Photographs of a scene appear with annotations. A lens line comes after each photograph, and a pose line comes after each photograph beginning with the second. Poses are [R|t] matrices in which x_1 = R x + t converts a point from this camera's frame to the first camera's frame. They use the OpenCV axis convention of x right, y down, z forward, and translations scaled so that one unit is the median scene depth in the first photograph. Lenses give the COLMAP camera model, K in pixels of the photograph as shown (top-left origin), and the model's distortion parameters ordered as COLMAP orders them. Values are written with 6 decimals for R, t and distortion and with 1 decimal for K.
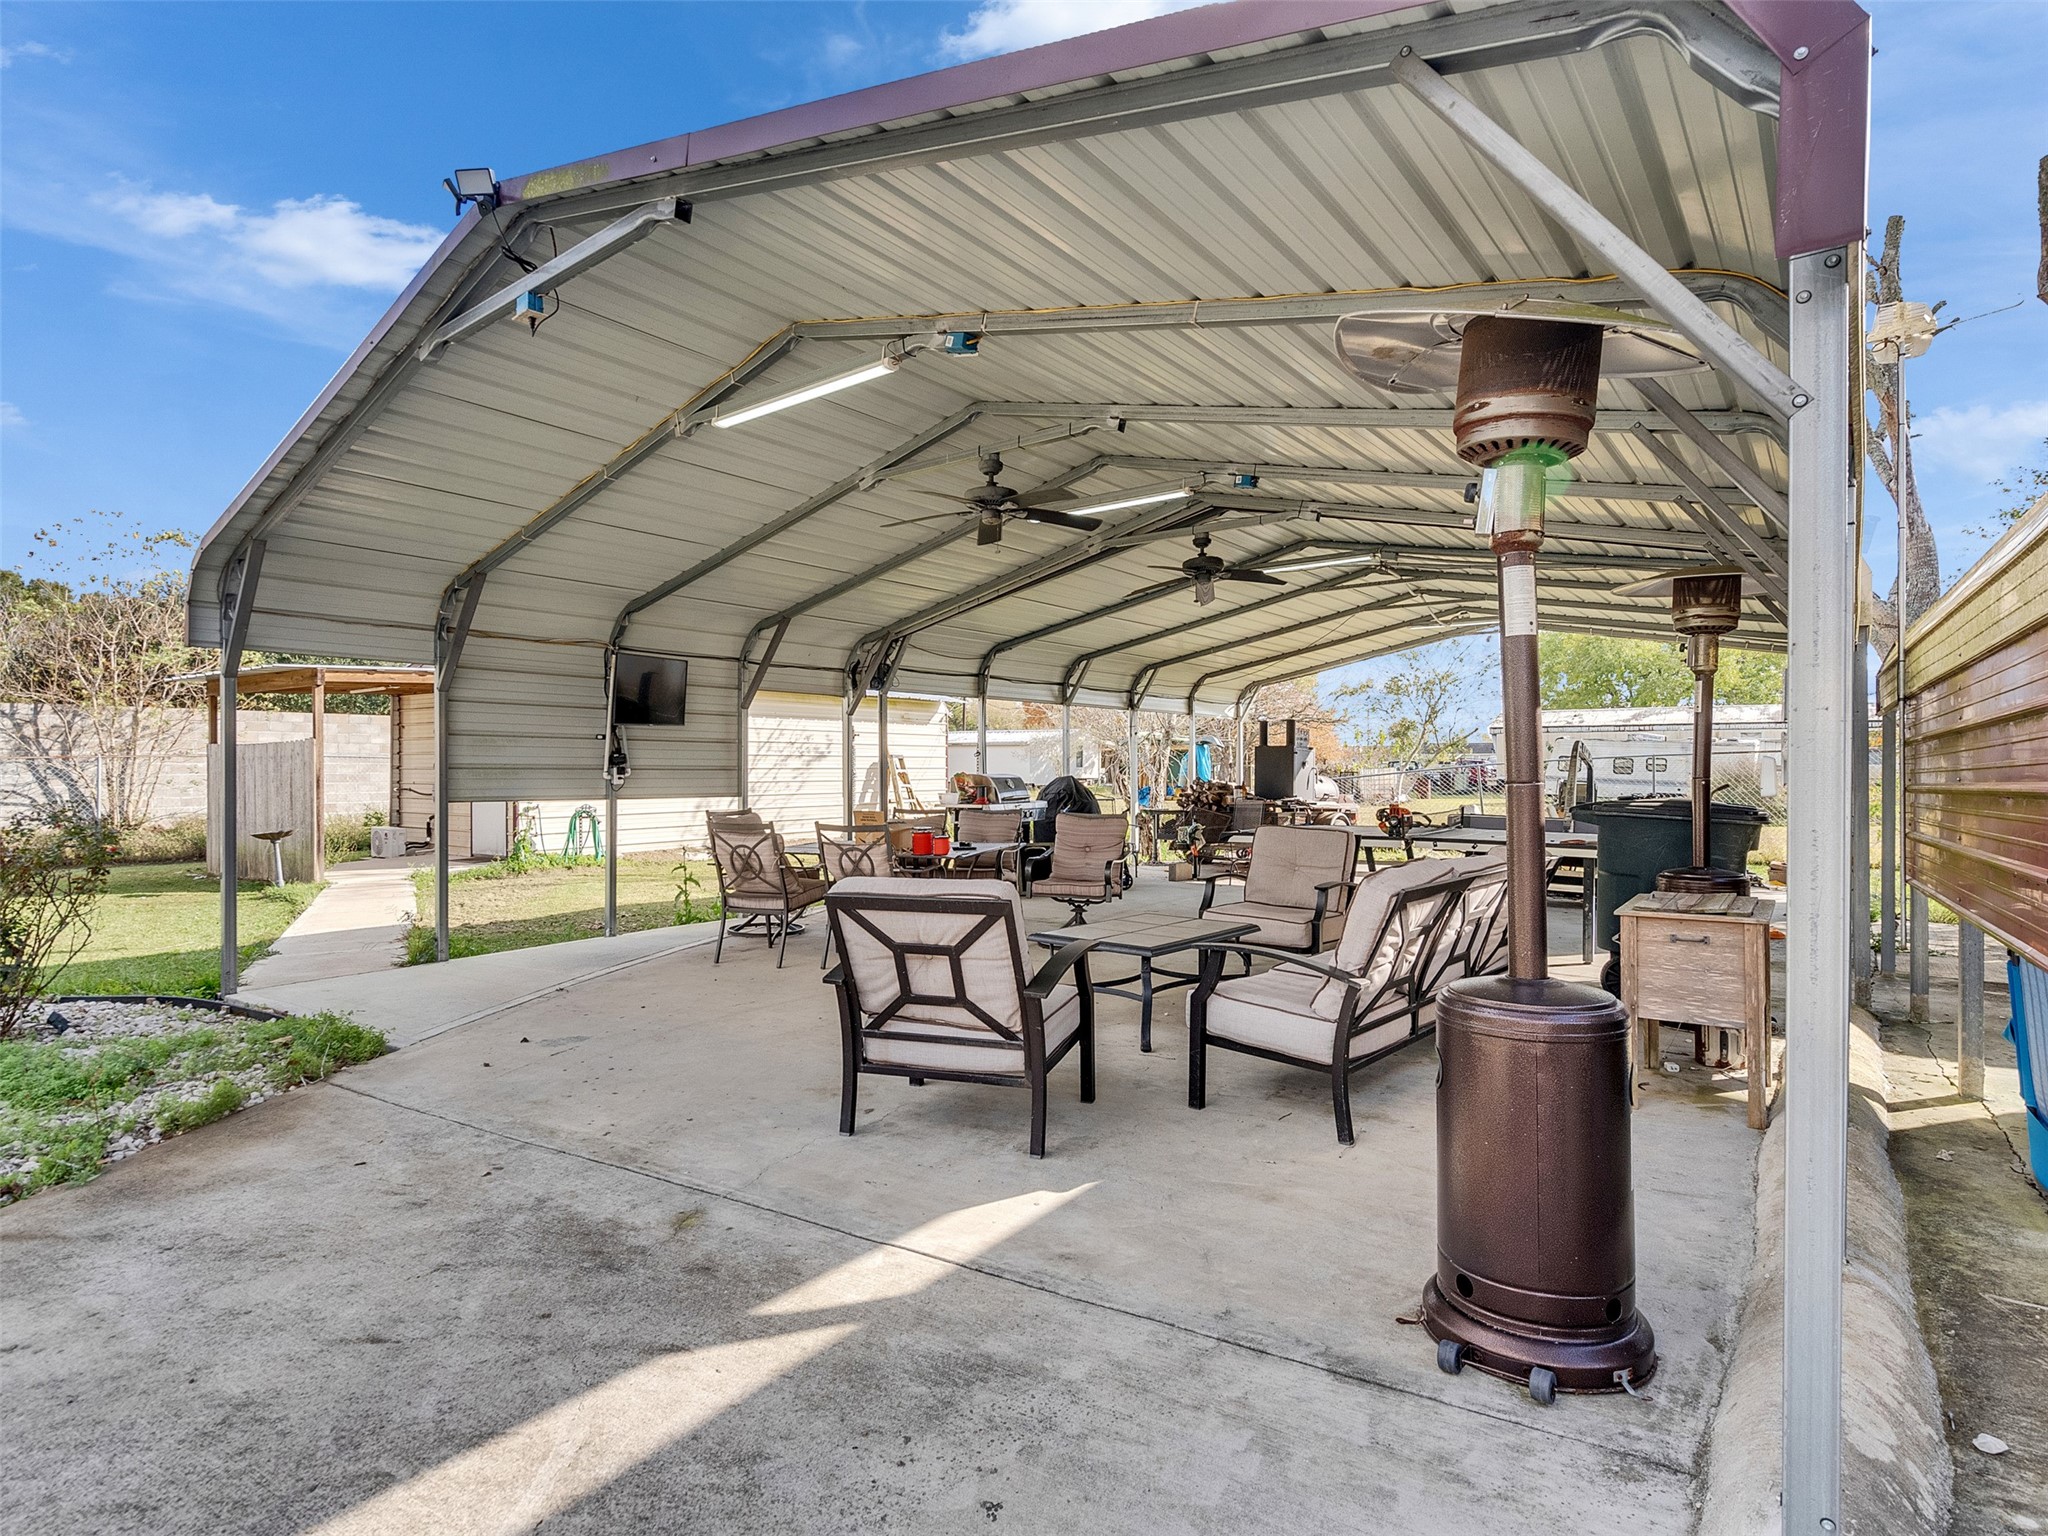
lens RADIAL K [[1058.3, 0, 1012.4], [0, 1058.3, 772.3], [0, 0, 1]] dist [-0.004846, 0.000974]
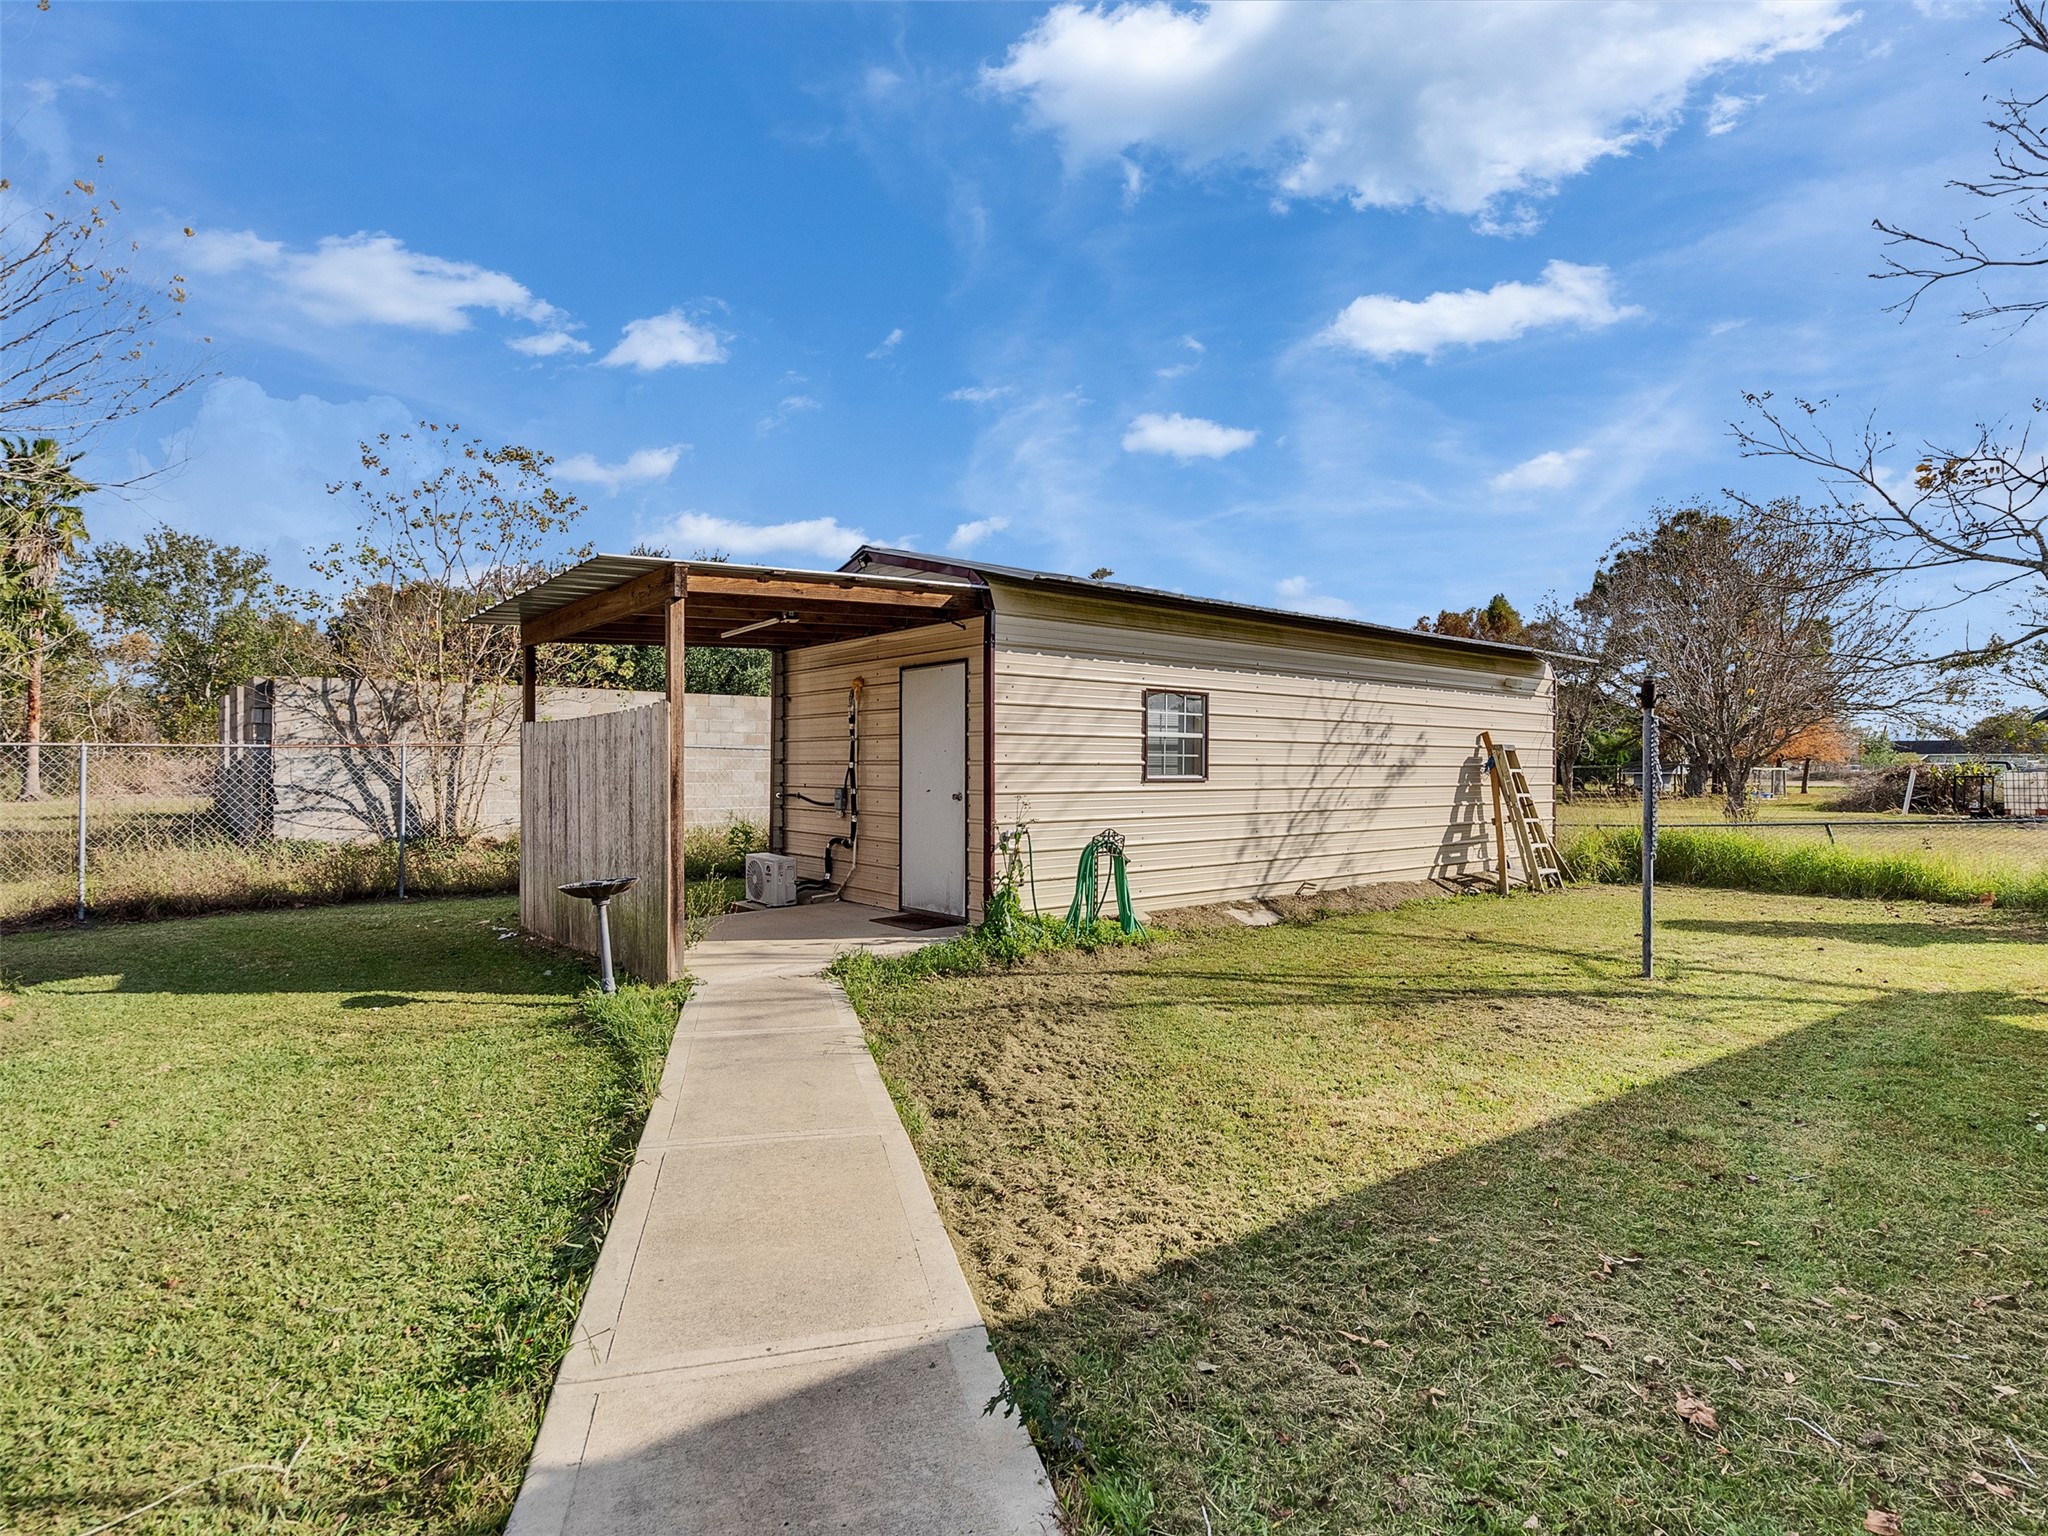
lens RADIAL K [[1058.3, 0, 1012.4], [0, 1058.3, 772.3], [0, 0, 1]] dist [-0.004846, 0.000974]
pose [[0.963468, 0.003784, -0.267797, -0.278135], [-0.003783, 0.999993, 0.000521, 0.001079], [0.267797, 0.000511, 0.963475, 0.422386]]
